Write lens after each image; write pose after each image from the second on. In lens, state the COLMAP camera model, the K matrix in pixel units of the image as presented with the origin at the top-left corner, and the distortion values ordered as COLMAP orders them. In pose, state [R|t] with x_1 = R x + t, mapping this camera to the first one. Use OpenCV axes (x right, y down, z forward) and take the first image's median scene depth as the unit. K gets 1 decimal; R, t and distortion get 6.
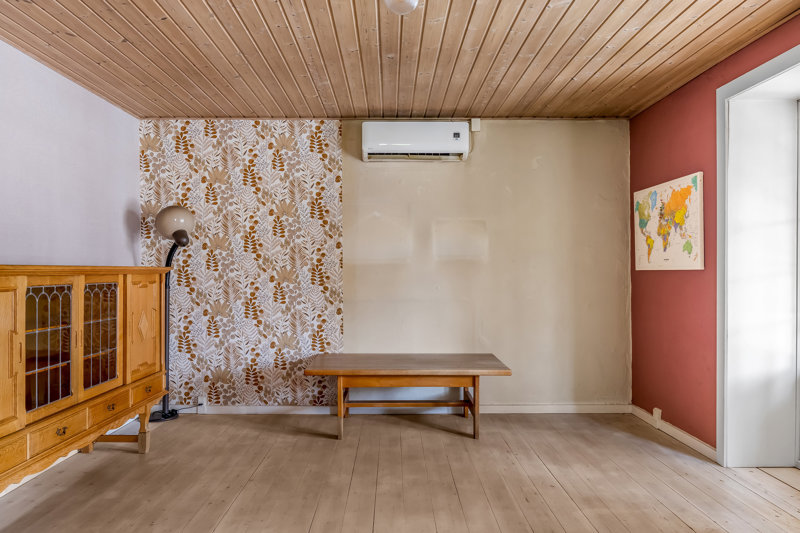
lens RADIAL K [[560.6, 0, 400.5], [0, 560.6, 280.4], [0, 0, 1]] dist [0.008680, 0.000003]
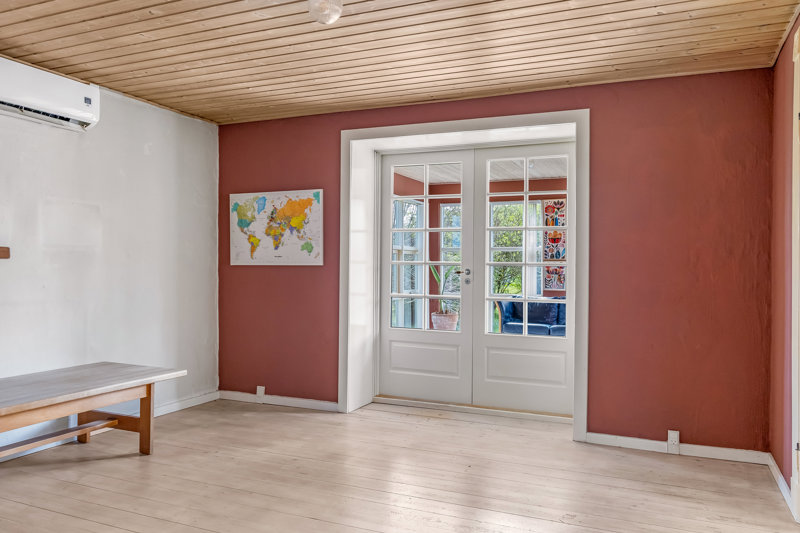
lens RADIAL K [[601.2, 0, 399.1], [0, 601.2, 259.1], [0, 0, 1]] dist [0.004534, 0.000451]
pose [[0.416931, 0.015143, 0.908812, -0.579470], [0.009336, 0.999737, -0.020940, -0.002703], [-0.908890, 0.017215, 0.416680, 0.245103]]
